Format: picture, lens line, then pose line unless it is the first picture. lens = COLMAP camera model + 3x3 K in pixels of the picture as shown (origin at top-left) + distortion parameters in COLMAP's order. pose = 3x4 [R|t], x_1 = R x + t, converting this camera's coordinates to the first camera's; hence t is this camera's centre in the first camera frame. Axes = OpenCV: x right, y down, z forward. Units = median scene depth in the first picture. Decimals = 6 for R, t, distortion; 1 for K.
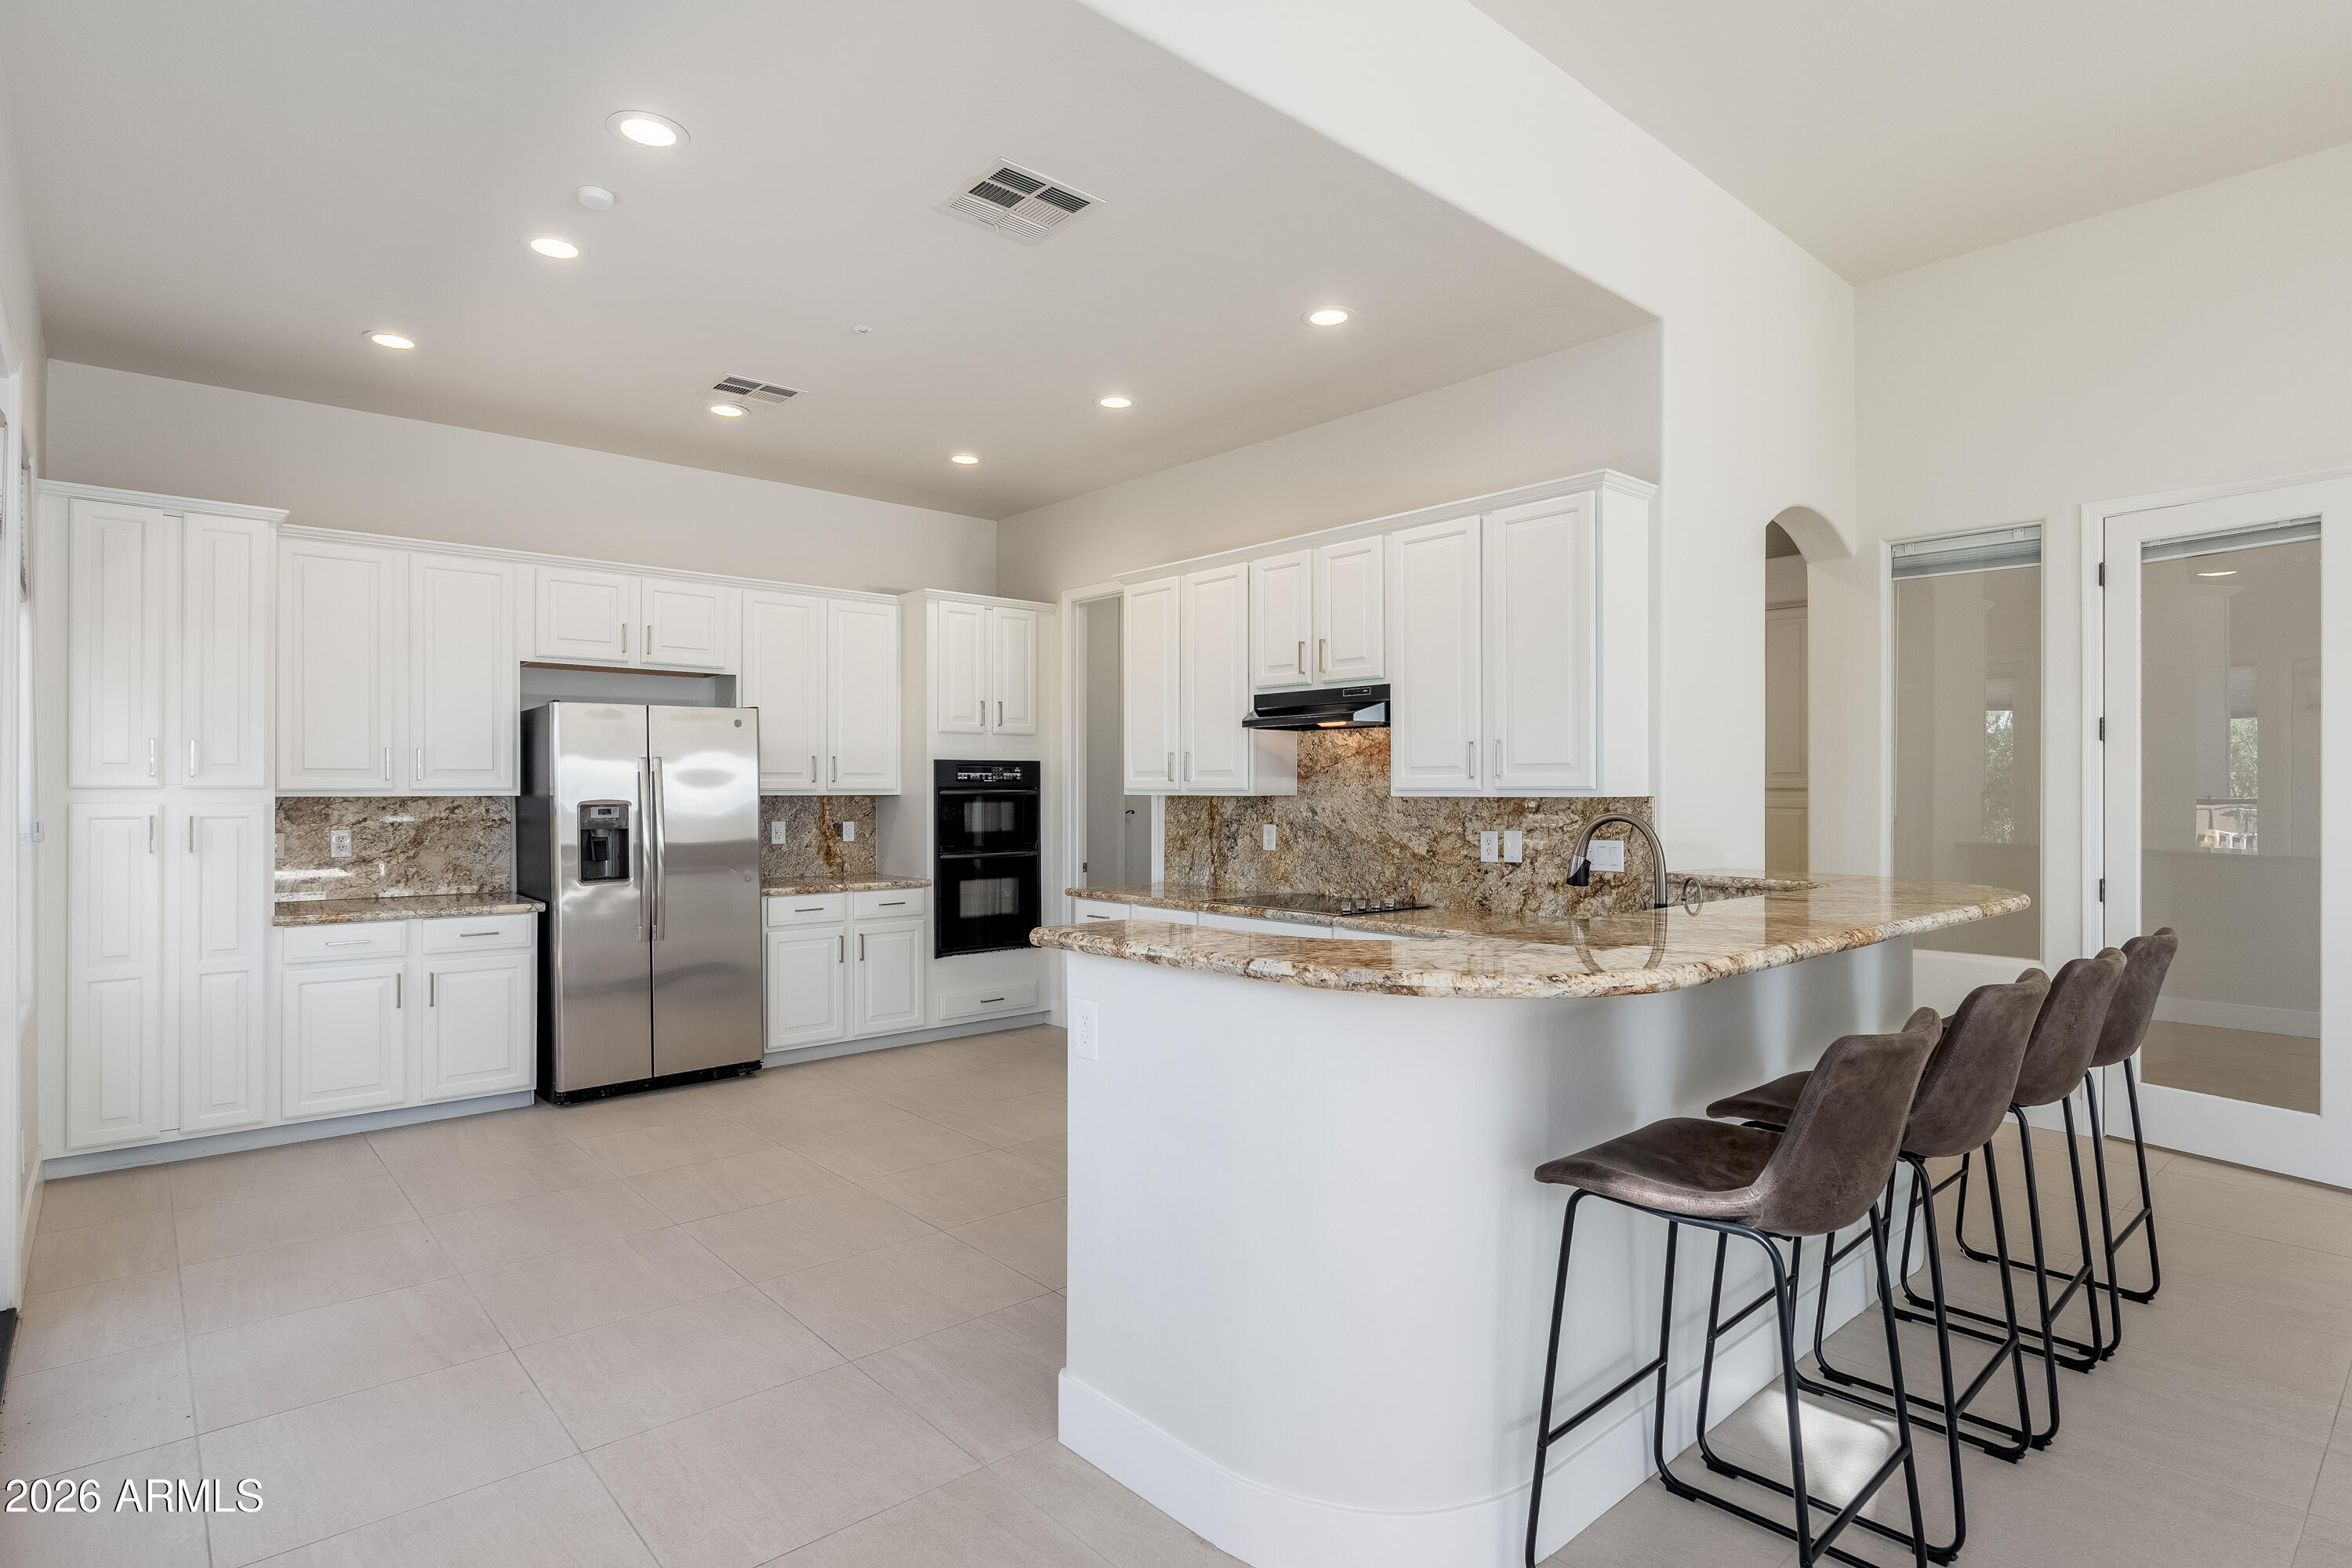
lens RADIAL K [[1196.6, 0, 1179.8], [0, 1196.6, 782.2], [0, 0, 1]] dist [-0.012666, 0.000484]
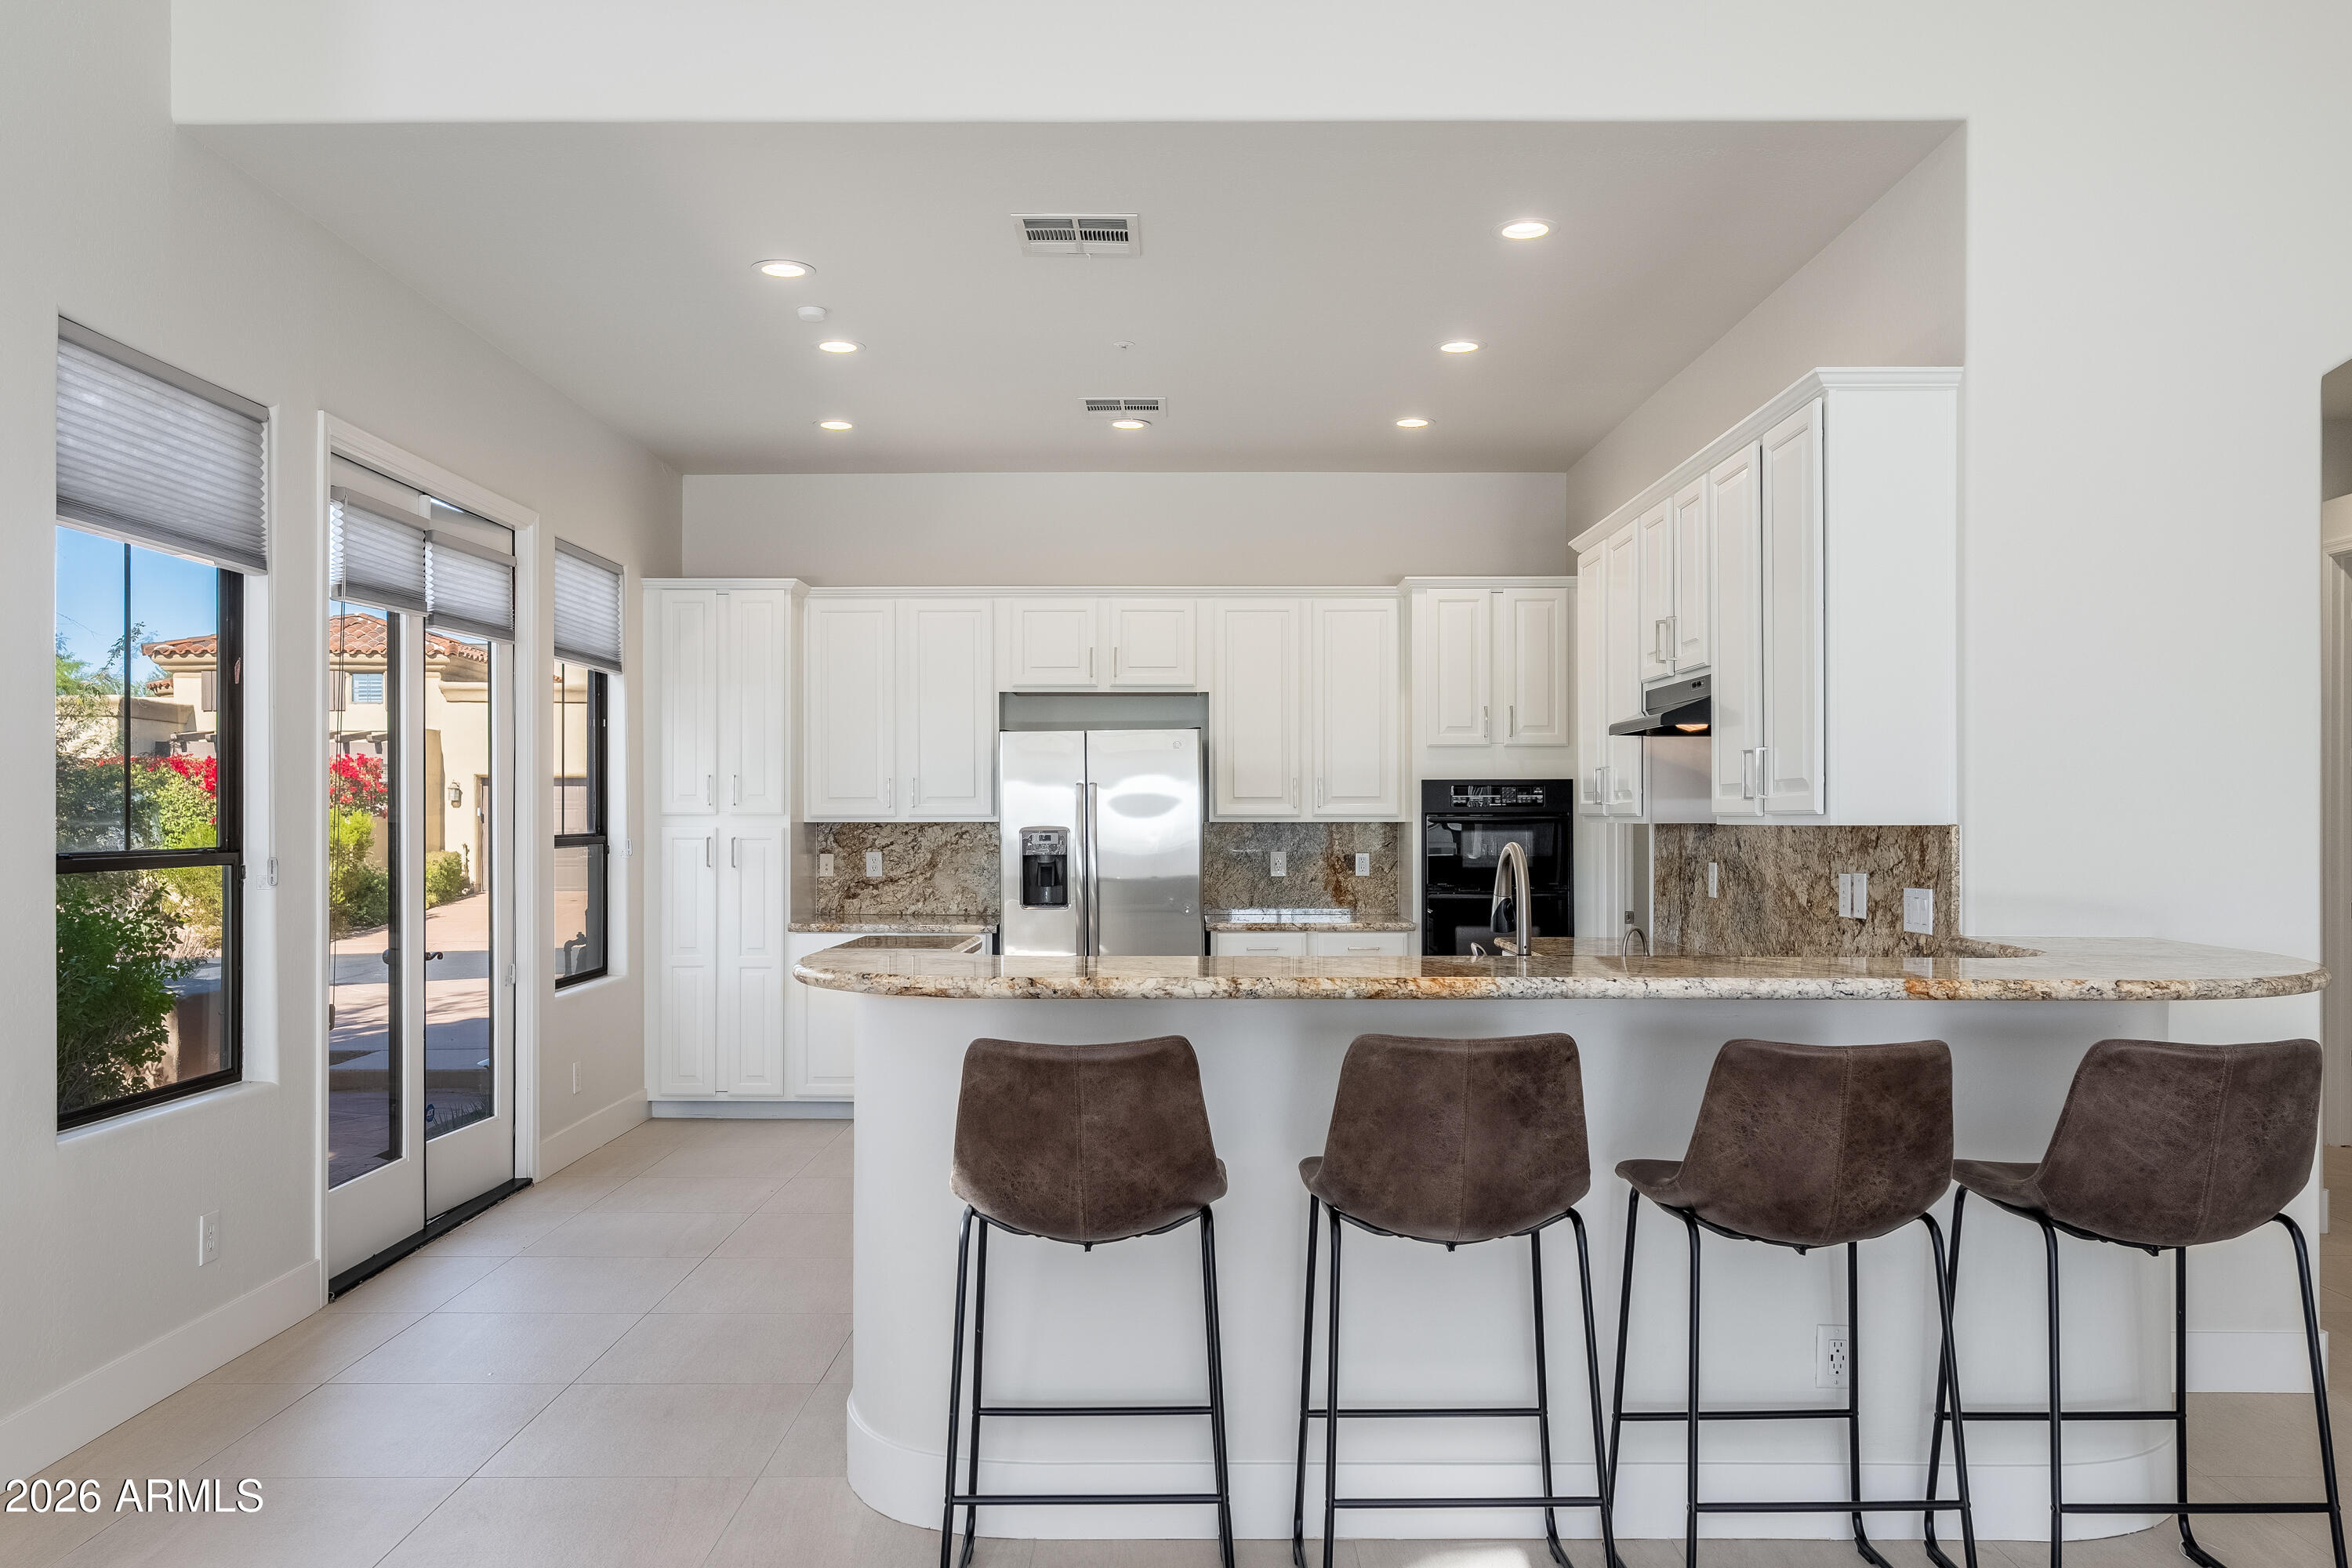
lens RADIAL K [[1735.3, 0, 1166.0], [0, 1735.3, 793.5], [0, 0, 1]] dist [-0.011165, -0.000138]
pose [[0.745555, -0.009002, -0.666383, 0.597327], [0.004238, 0.999953, -0.008767, 0.000655], [0.666431, 0.003712, 0.745558, -0.030073]]
